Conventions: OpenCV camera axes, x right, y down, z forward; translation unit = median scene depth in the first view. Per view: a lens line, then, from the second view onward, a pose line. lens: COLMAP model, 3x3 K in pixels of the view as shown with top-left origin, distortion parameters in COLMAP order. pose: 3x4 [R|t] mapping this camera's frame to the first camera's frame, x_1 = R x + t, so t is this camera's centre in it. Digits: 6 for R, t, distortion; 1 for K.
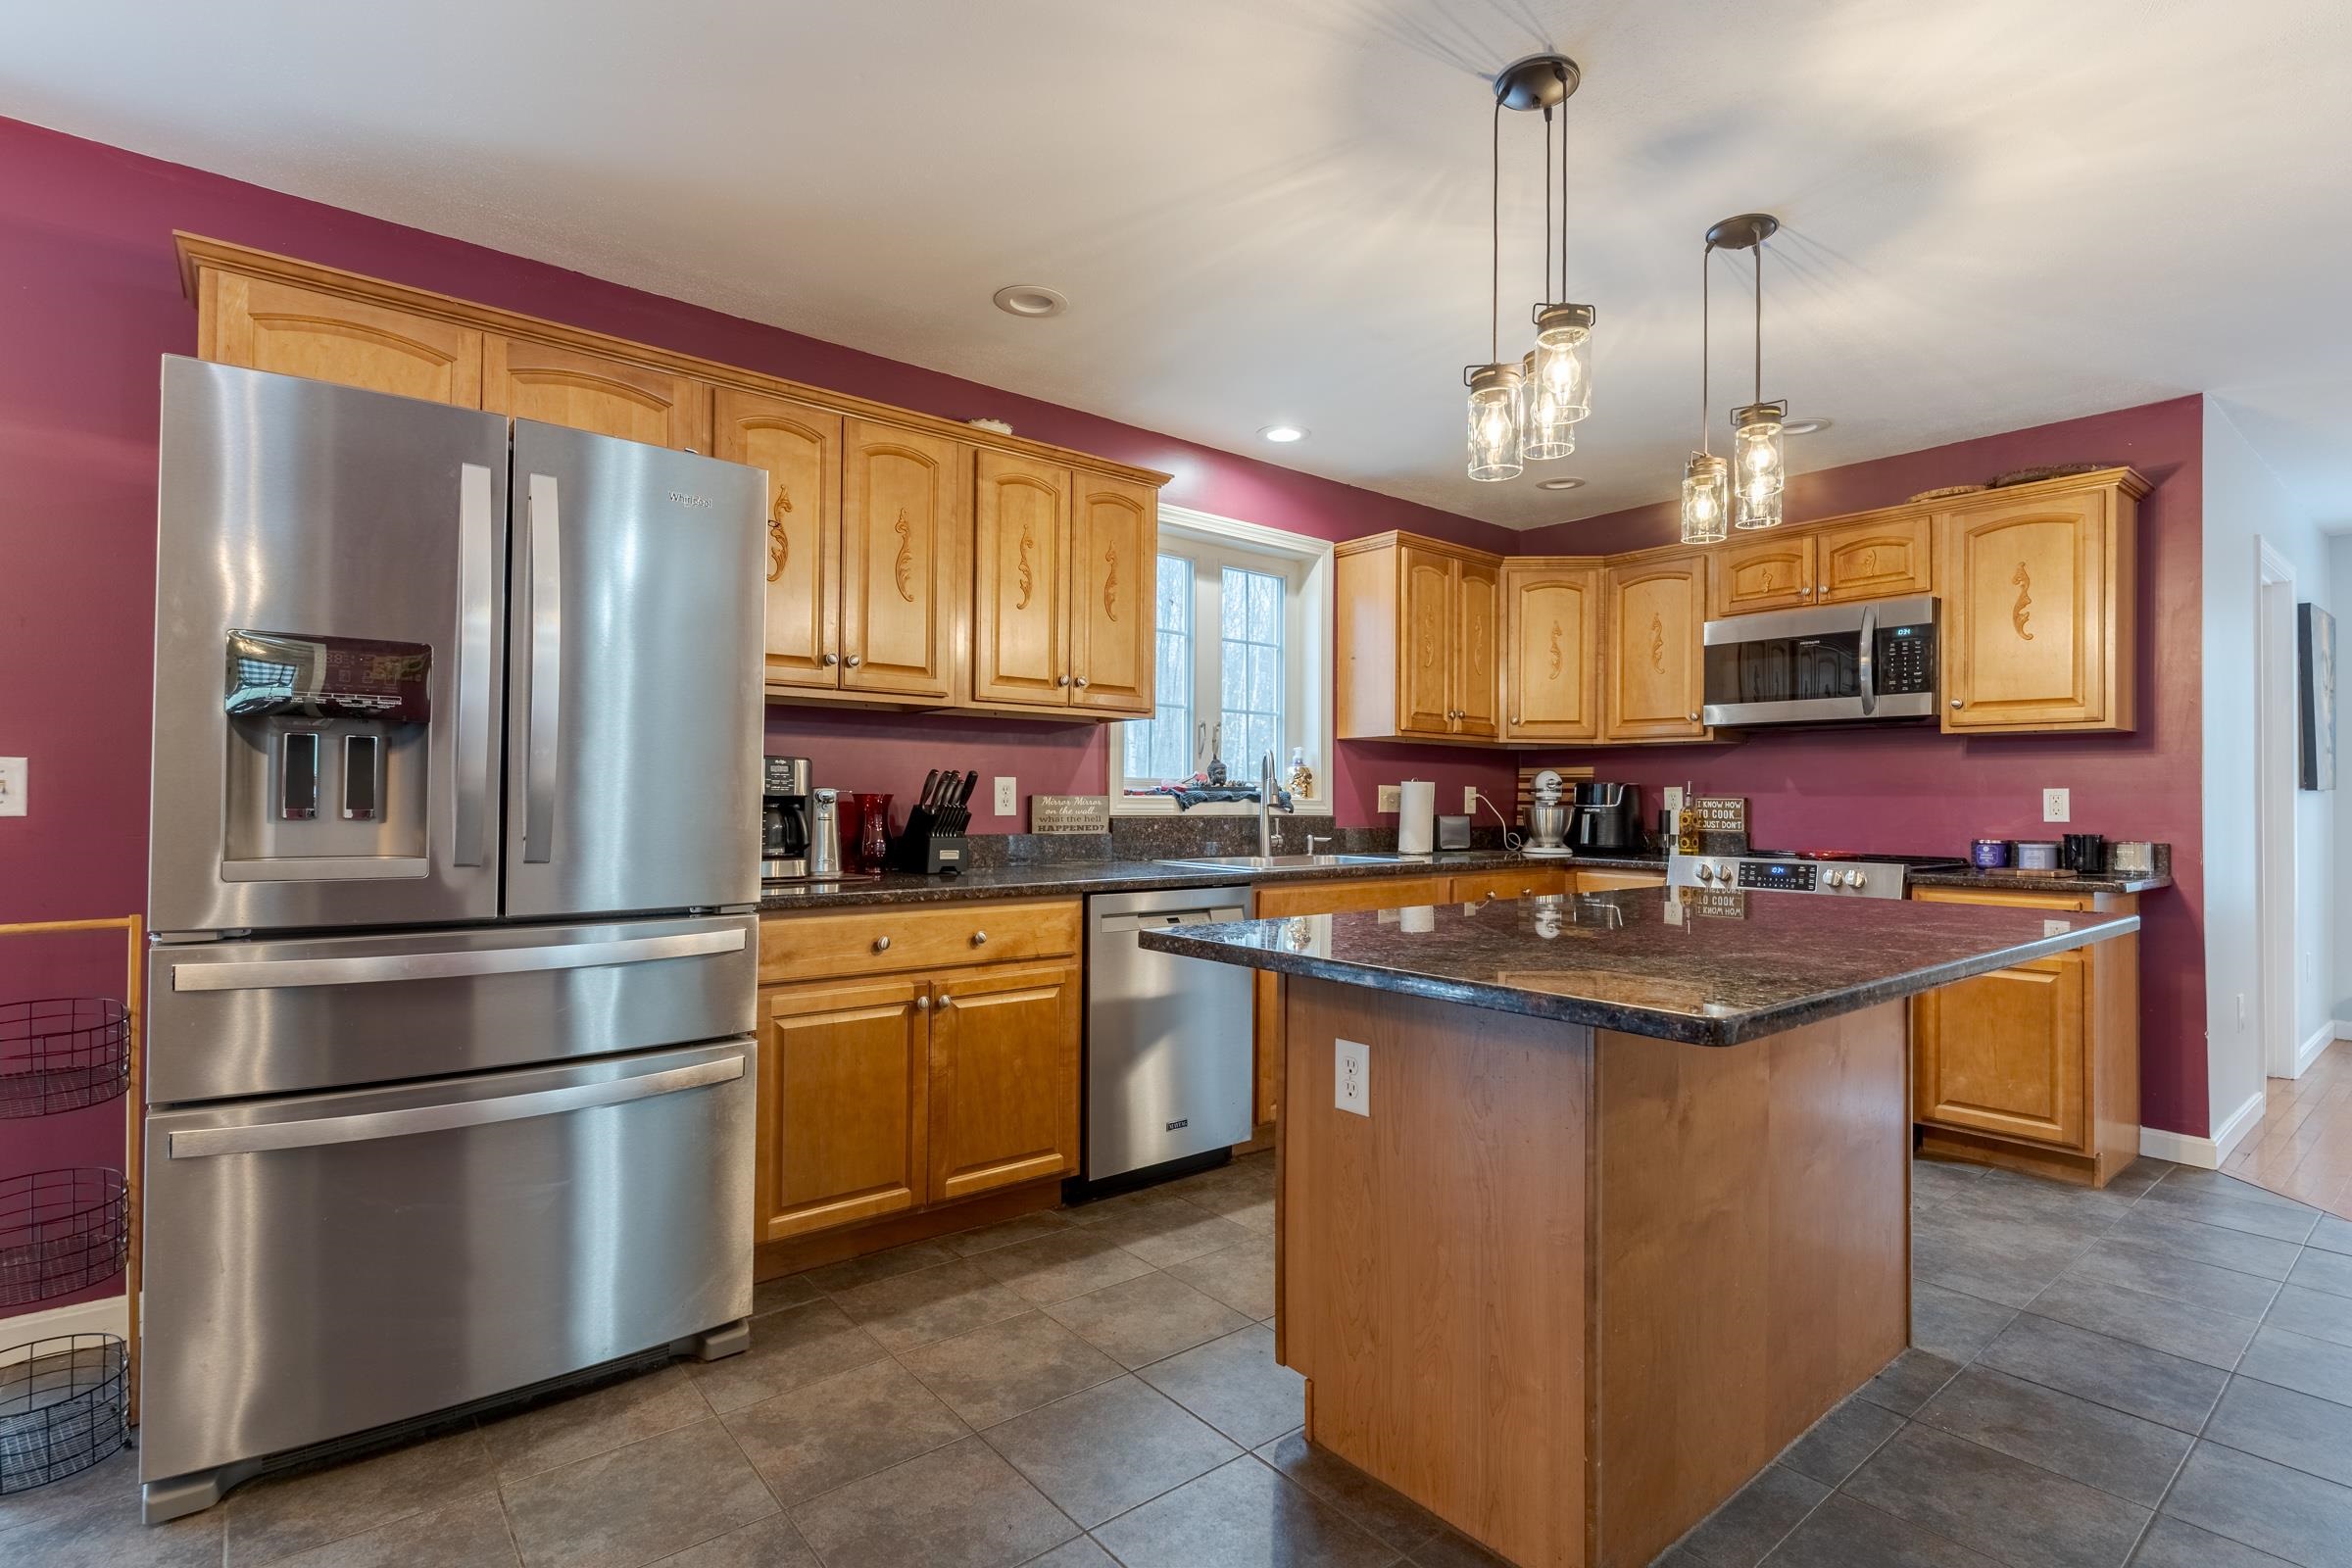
lens RADIAL K [[1120.6, 0, 1174.9], [0, 1120.6, 786.9], [0, 0, 1]] dist [0.001647, -0.000200]
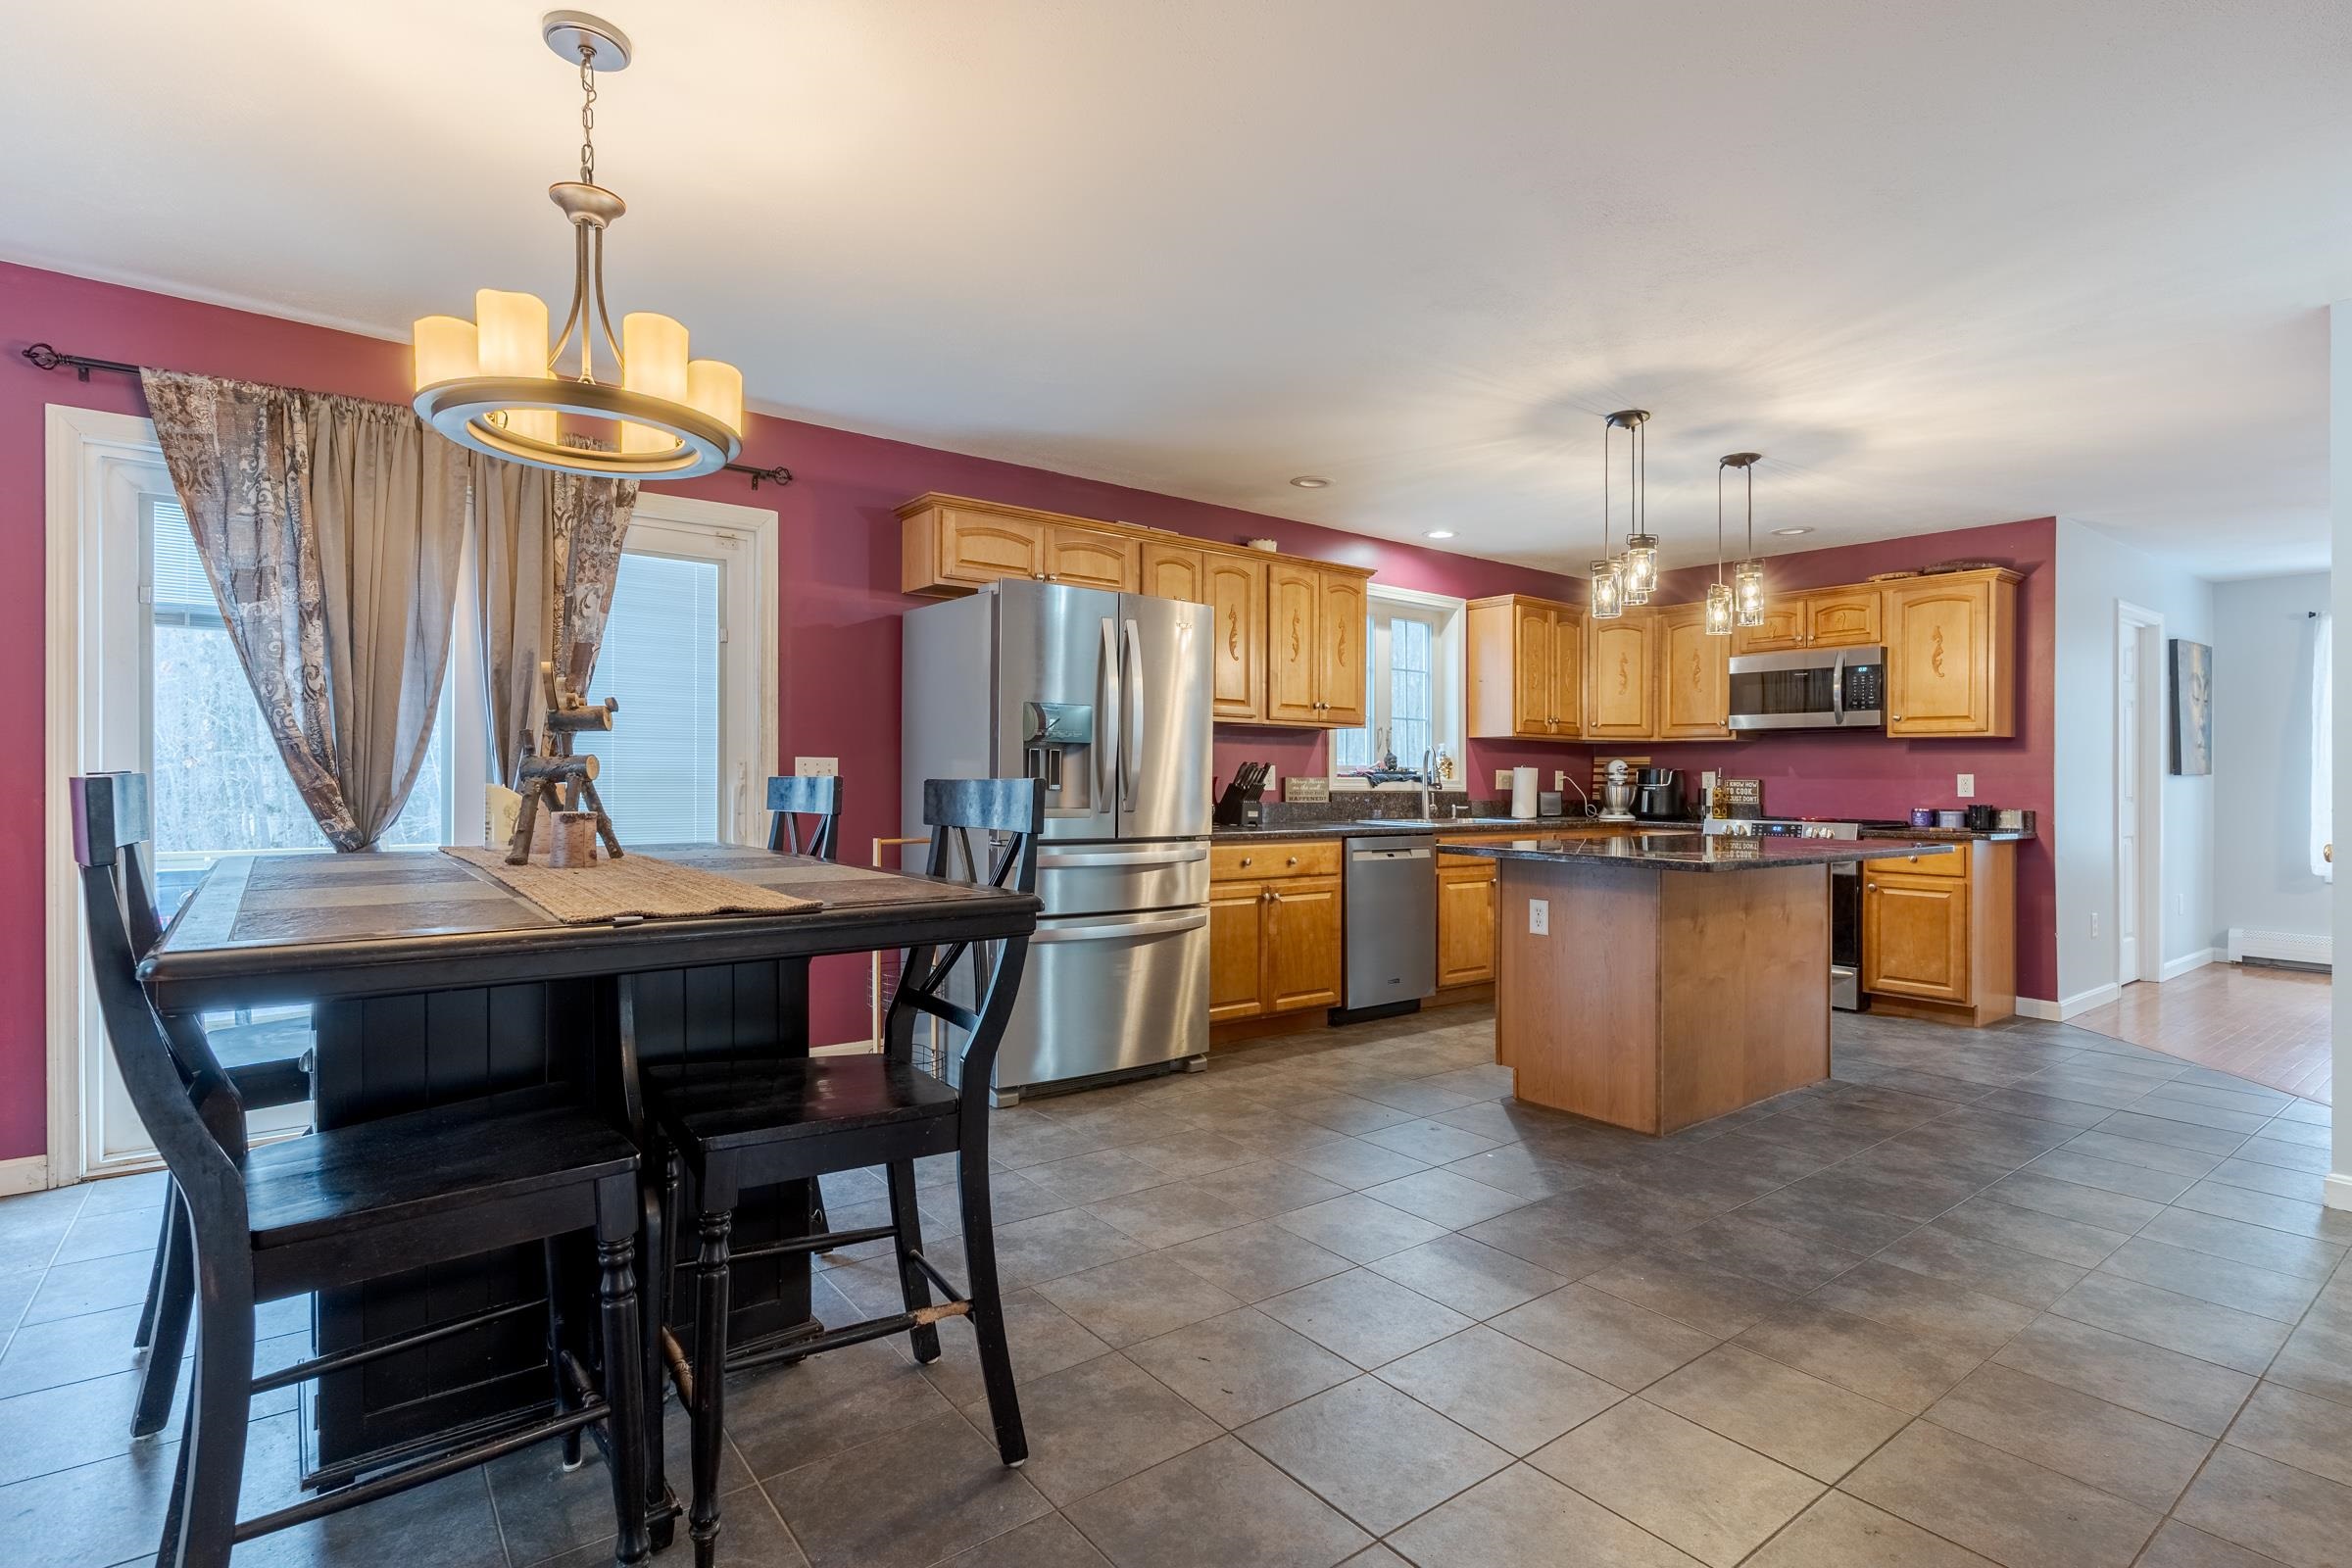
lens RADIAL K [[1142.4, 0, 1175.1], [0, 1142.4, 755.4], [0, 0, 1]] dist [0.000892, -0.000076]
pose [[0.999558, 0.002007, -0.029645, -0.225340], [-0.002252, 0.999964, -0.008230, -0.009029], [0.029627, 0.008293, 0.999527, -0.561544]]
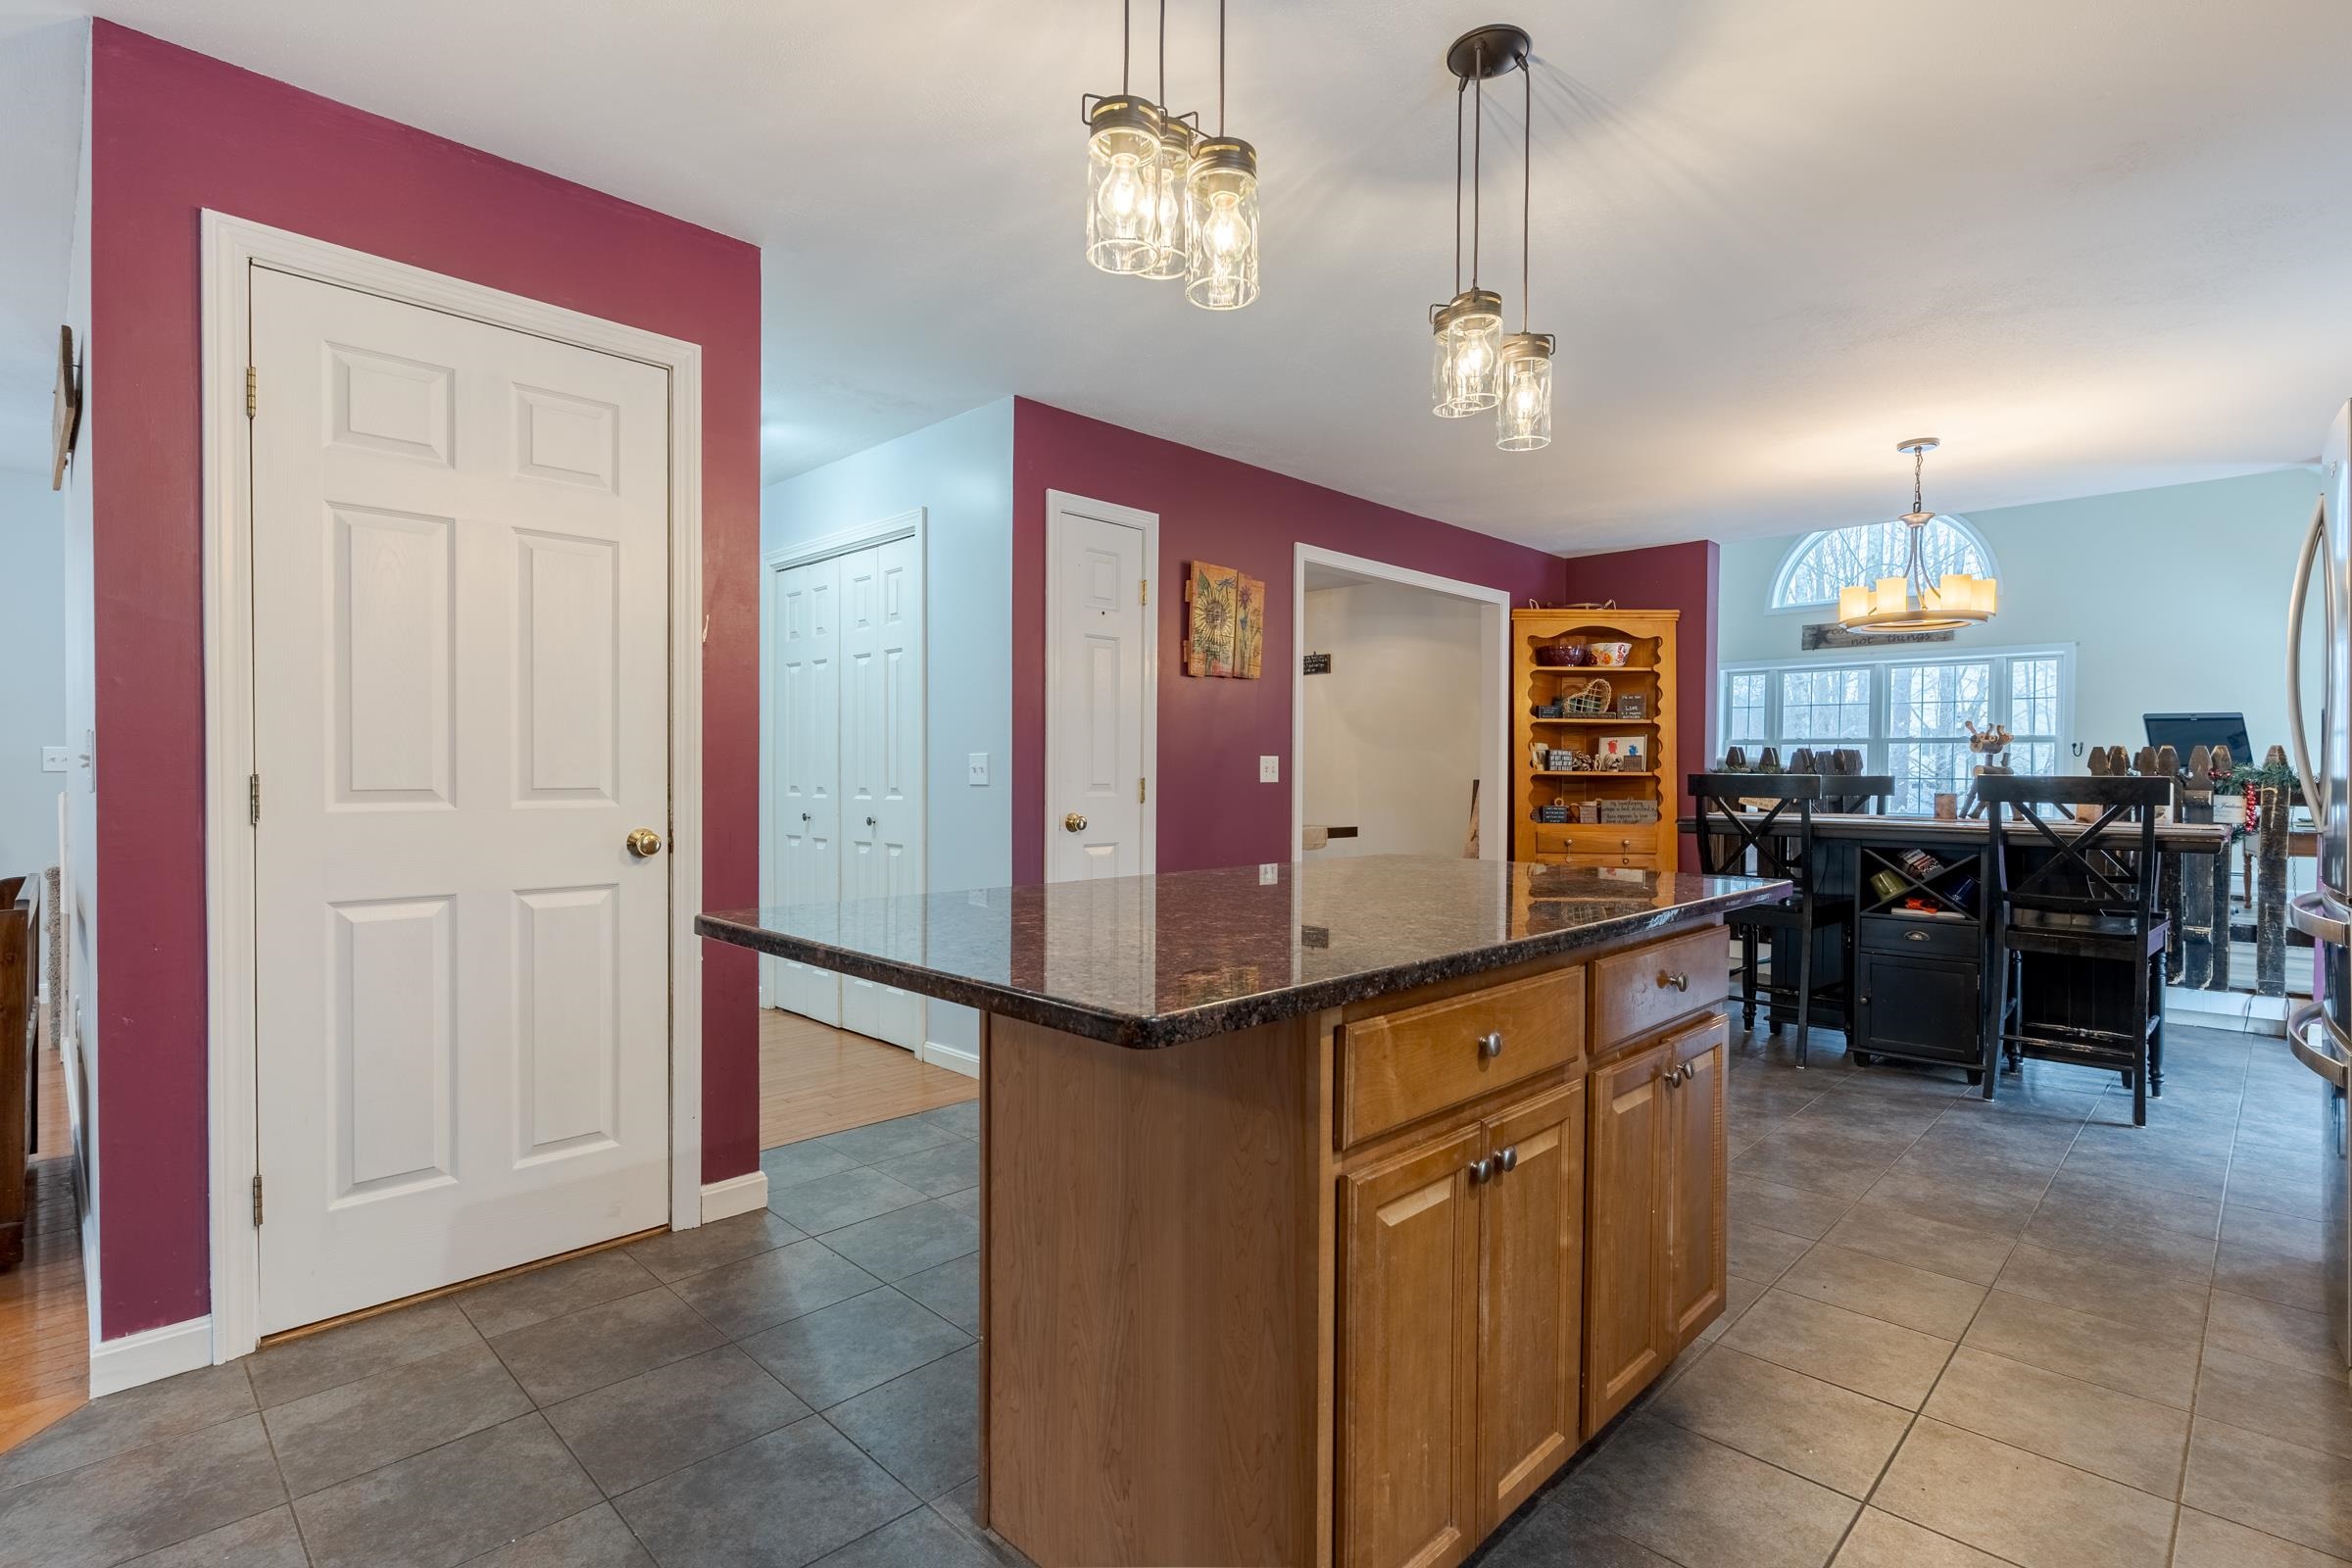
lens RADIAL K [[1120.6, 0, 1174.9], [0, 1120.6, 786.9], [0, 0, 1]] dist [0.001647, -0.000200]
pose [[-0.994305, -0.010391, -0.106062, 0.379969], [-0.010699, 0.999940, 0.002341, 0.014924], [0.106032, 0.003462, -0.994357, 1.065020]]
